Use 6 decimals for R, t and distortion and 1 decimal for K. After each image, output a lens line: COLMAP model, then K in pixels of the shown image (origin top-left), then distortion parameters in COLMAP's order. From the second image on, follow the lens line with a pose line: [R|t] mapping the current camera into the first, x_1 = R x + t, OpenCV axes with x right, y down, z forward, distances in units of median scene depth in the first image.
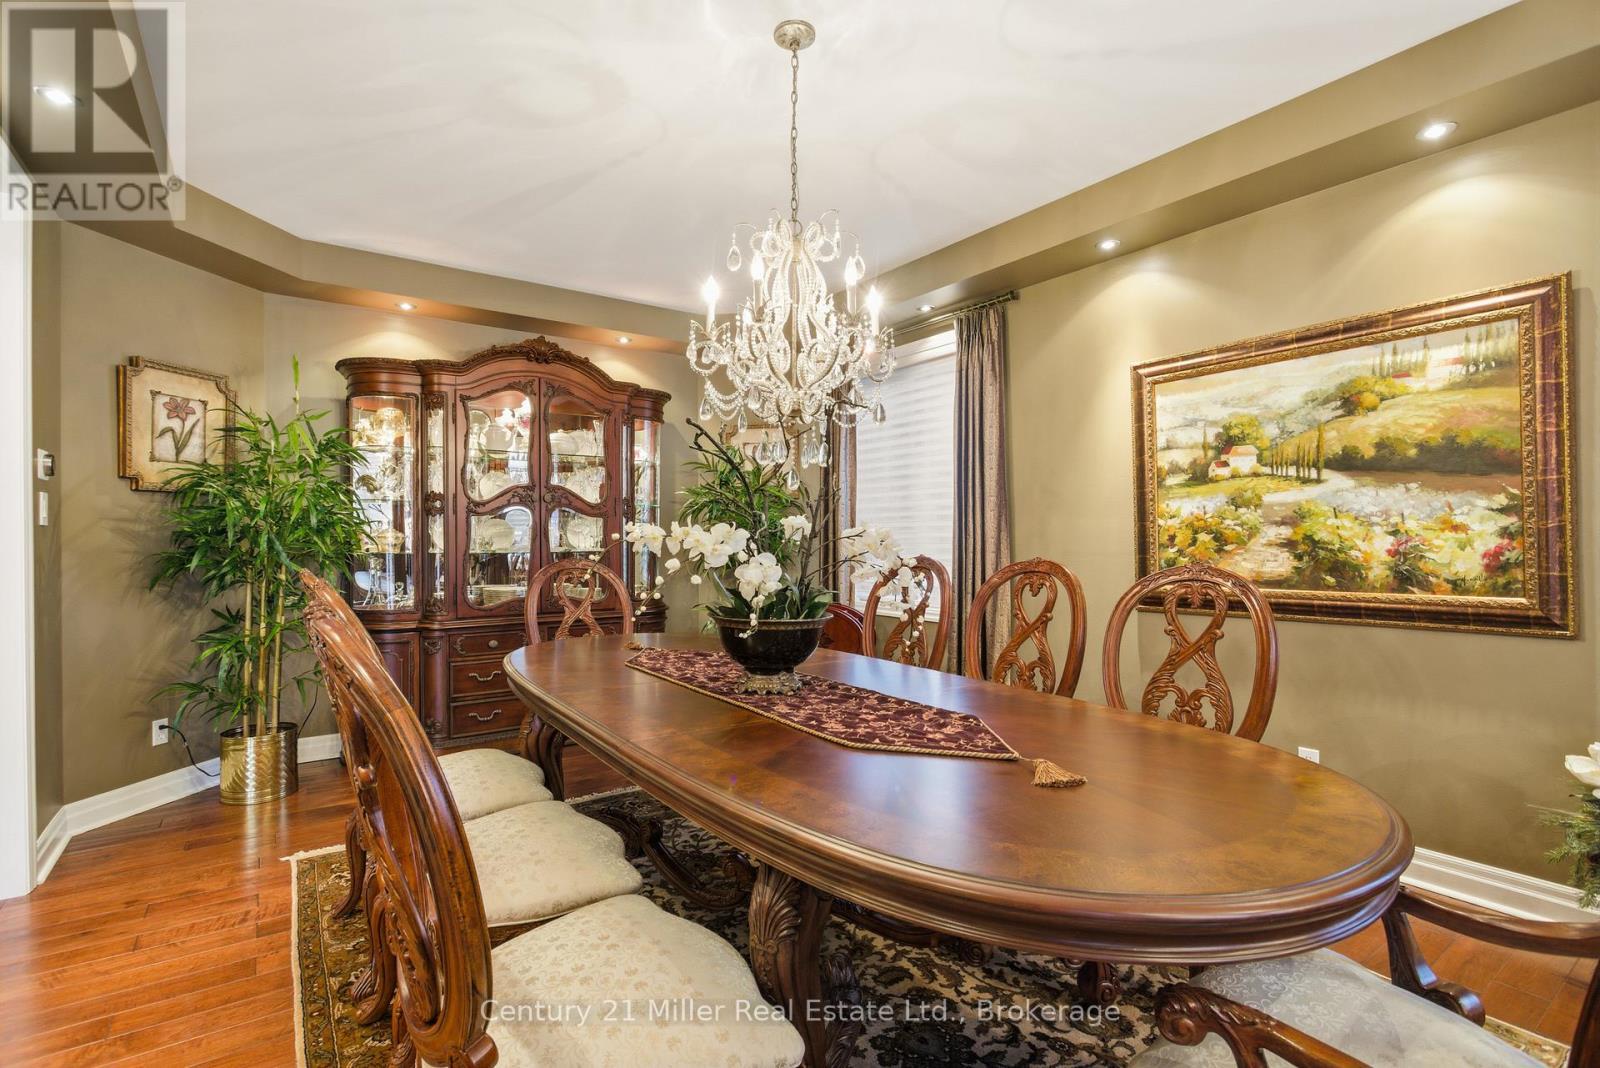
lens RADIAL K [[760.8, 0, 803.0], [0, 760.8, 532.7], [0, 0, 1]] dist [-0.000596, -0.000039]
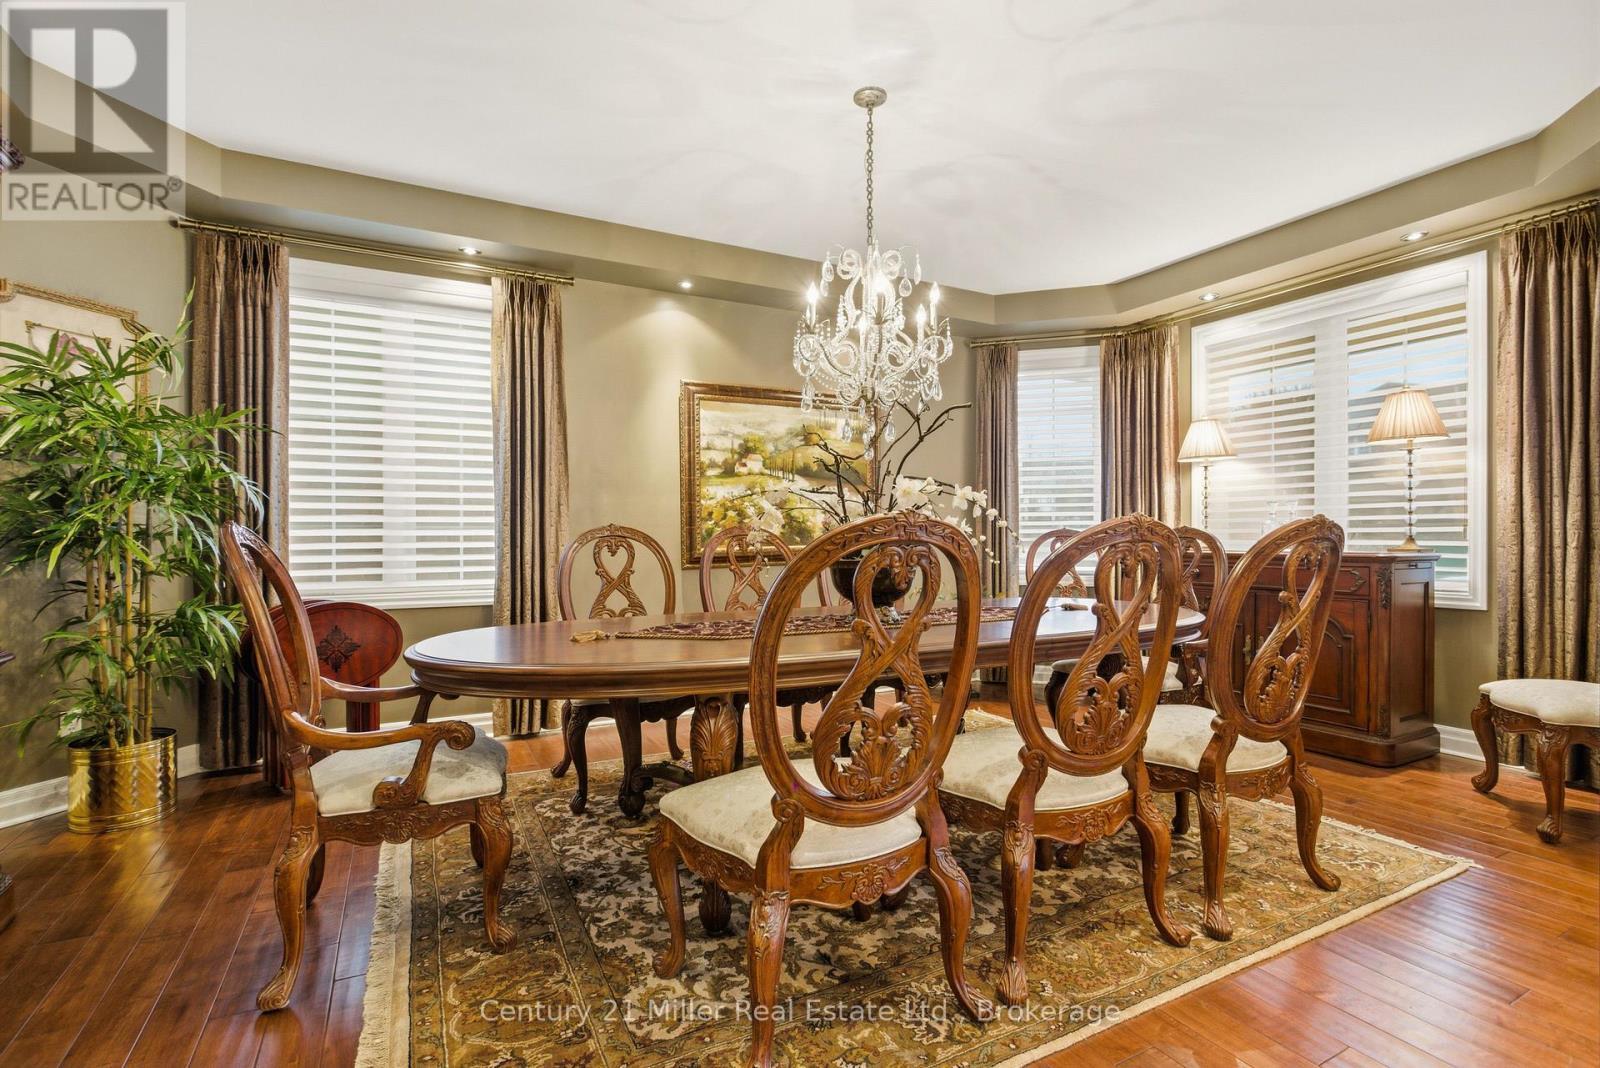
lens RADIAL K [[760.8, 0, 801.8], [0, 760.8, 535.4], [0, 0, 1]] dist [-0.000596, -0.000039]
pose [[0.133374, -0.001433, 0.991065, -0.911483], [-0.004505, 0.999988, 0.002052, 0.044917], [-0.991056, -0.004739, 0.133366, 0.681616]]
